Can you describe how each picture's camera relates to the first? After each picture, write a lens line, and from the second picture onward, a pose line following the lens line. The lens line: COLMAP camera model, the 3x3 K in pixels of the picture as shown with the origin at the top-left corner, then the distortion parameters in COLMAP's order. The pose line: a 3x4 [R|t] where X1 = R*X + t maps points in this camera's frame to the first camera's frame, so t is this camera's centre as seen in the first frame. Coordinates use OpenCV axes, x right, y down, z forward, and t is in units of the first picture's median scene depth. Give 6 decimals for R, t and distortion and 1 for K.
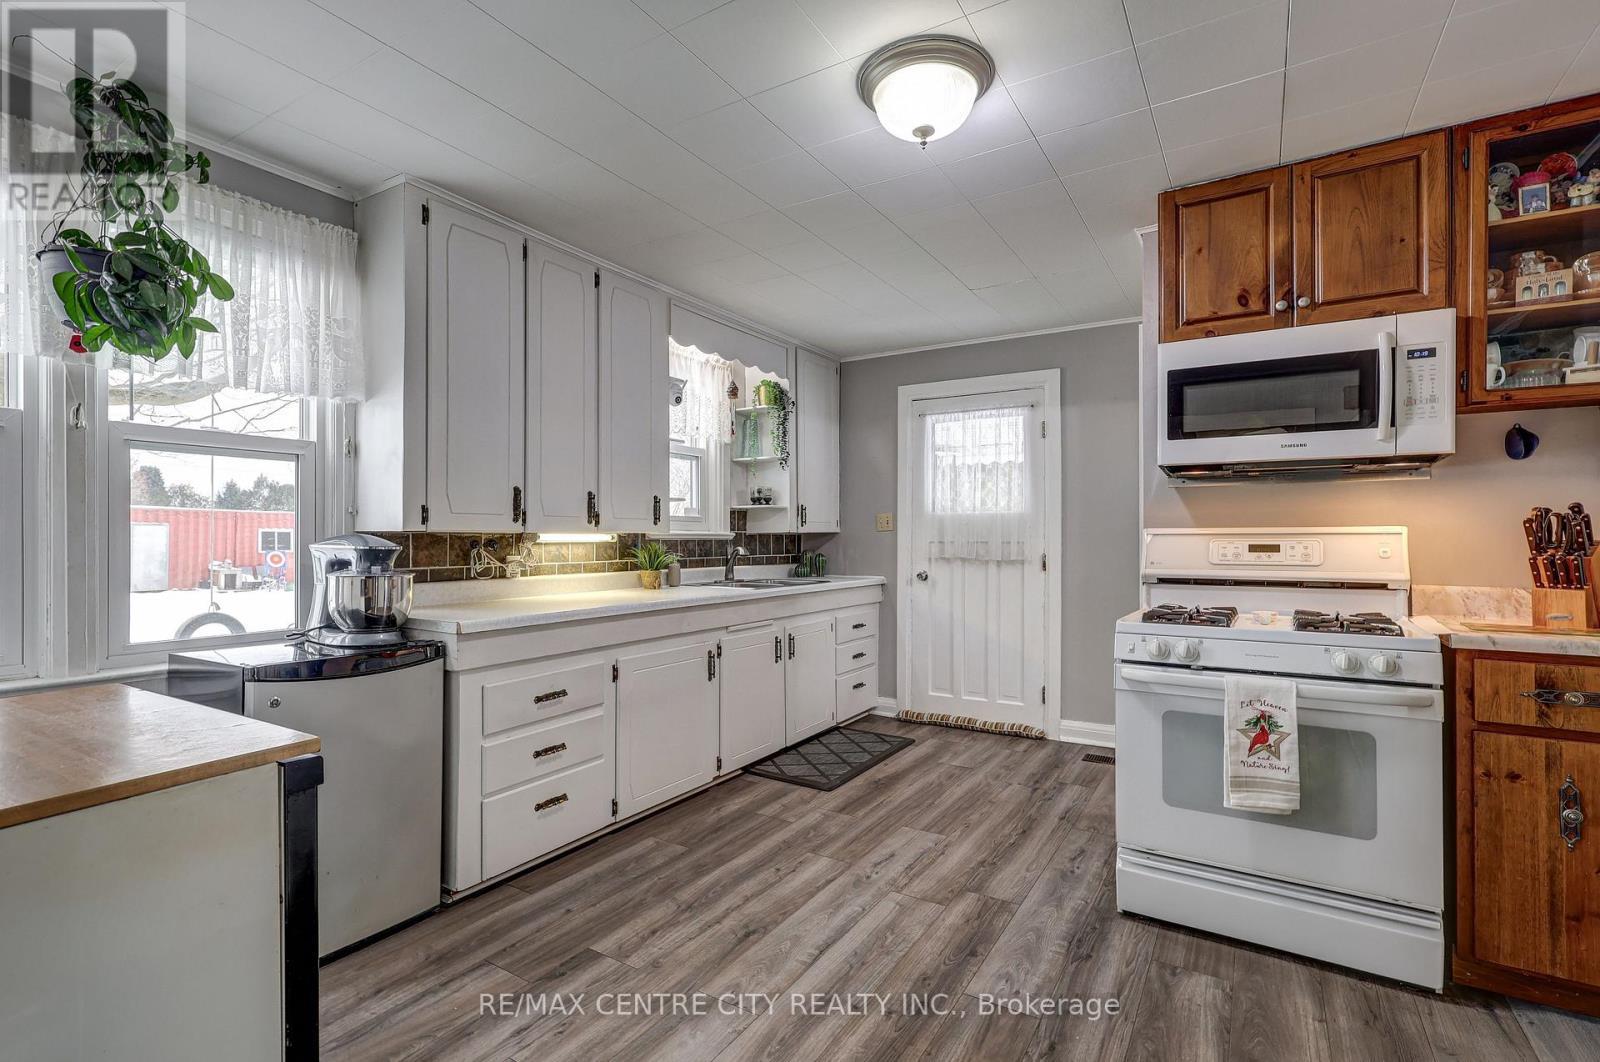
lens RADIAL K [[756.8, 0, 785.4], [0, 756.8, 532.5], [0, 0, 1]] dist [0.030930, 0.000276]
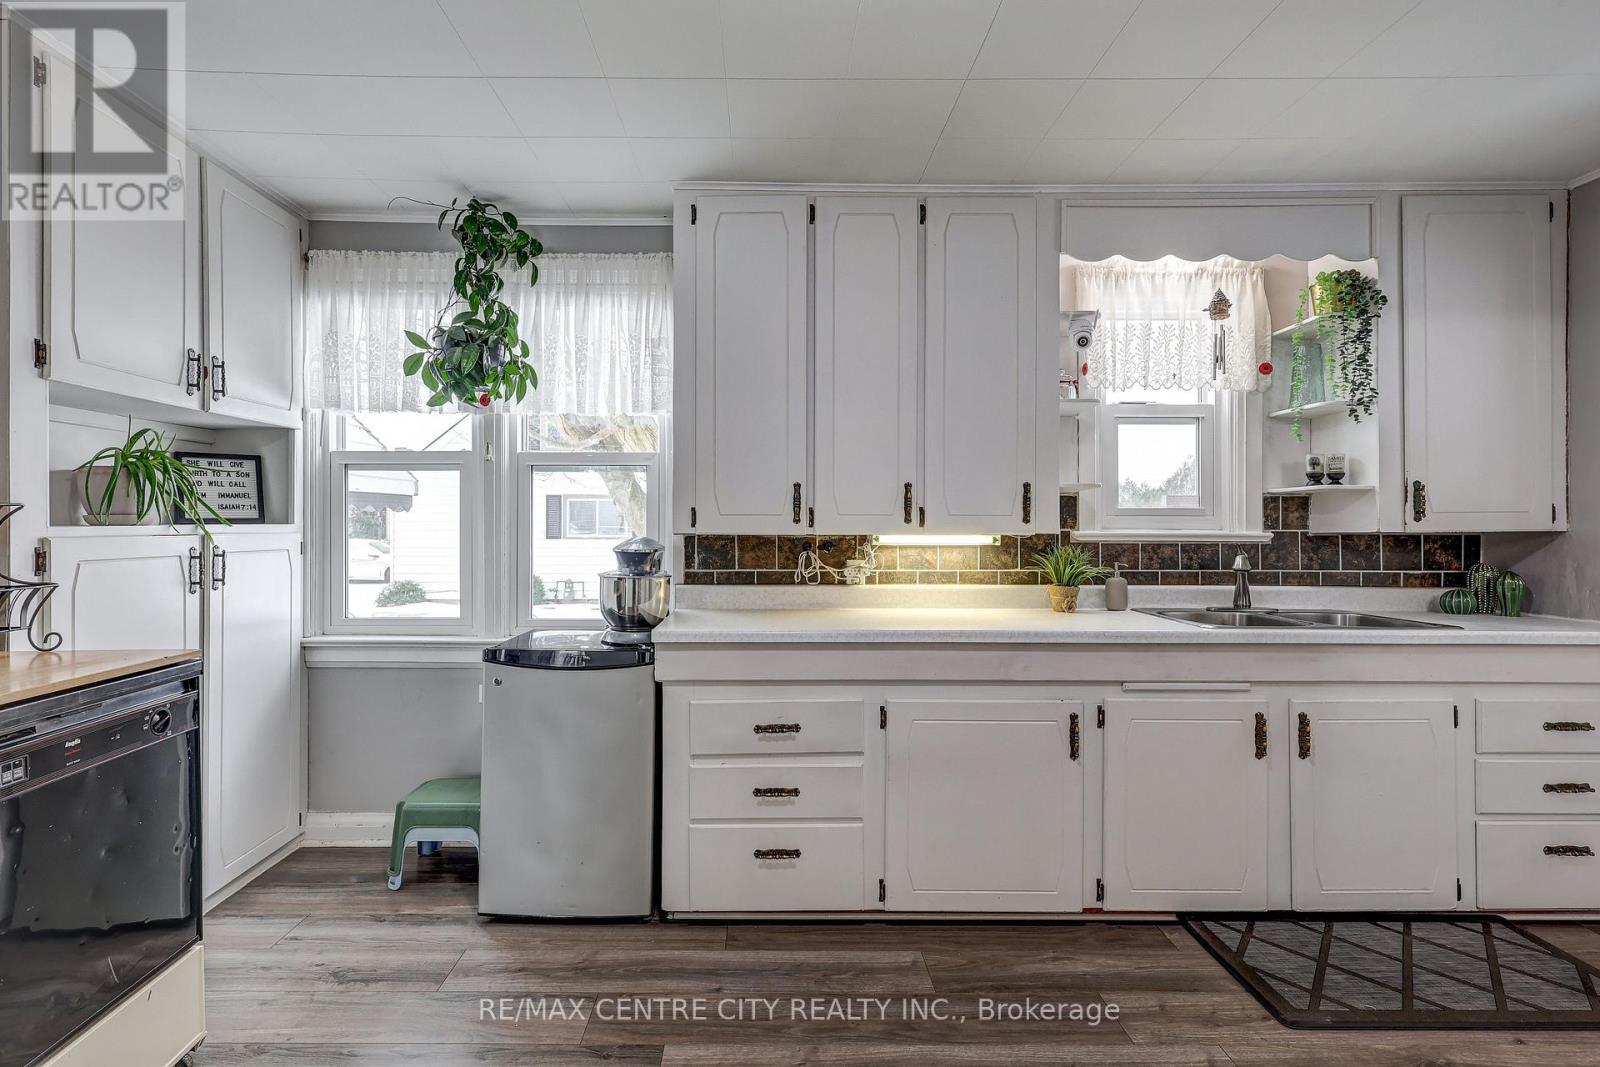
lens RADIAL K [[761.3, 0, 807.1], [0, 761.3, 528.2], [0, 0, 1]] dist [0.009202, 0.000918]
pose [[0.542870, -0.001464, -0.839815, 0.310052], [0.004130, 0.999991, 0.000927, -0.006652], [0.839806, -0.003972, 0.542872, 0.415393]]
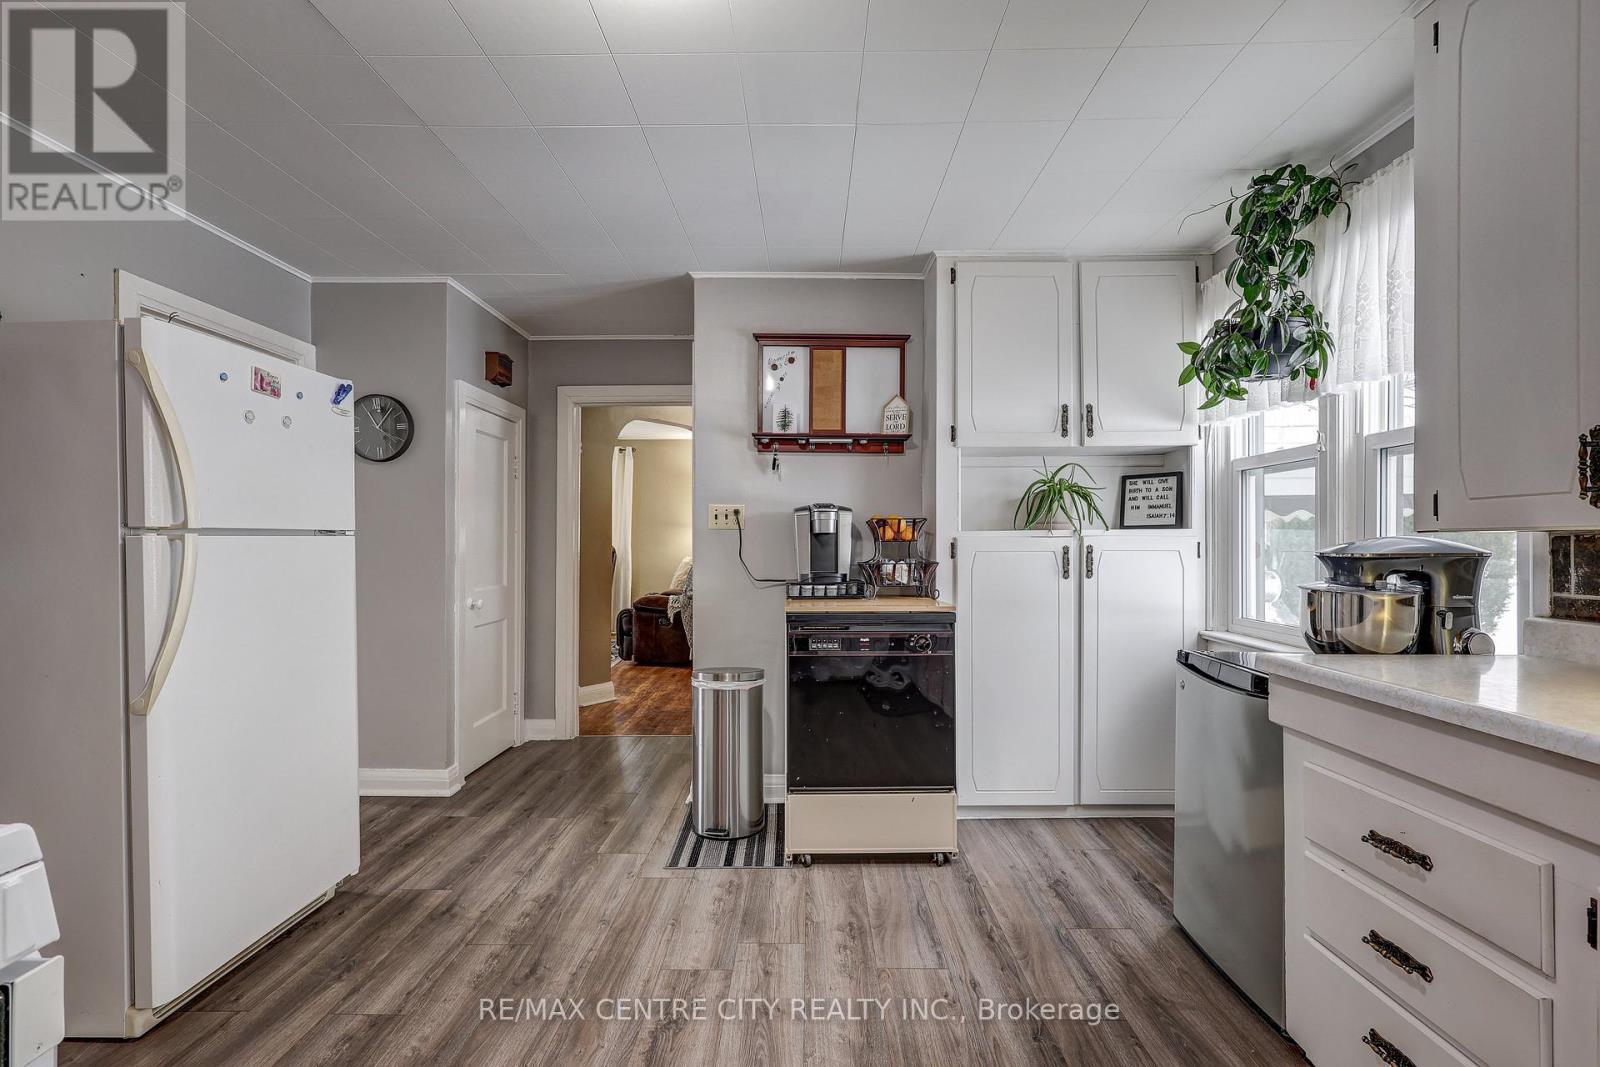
lens RADIAL K [[756.8, 0, 785.4], [0, 756.8, 535.0], [0, 0, 1]] dist [0.030930, 0.000276]
pose [[-0.861104, -0.009271, -0.508344, 0.230575], [-0.001573, 0.999878, -0.015572, 0.009385], [0.508426, -0.012609, -0.861013, 0.920324]]
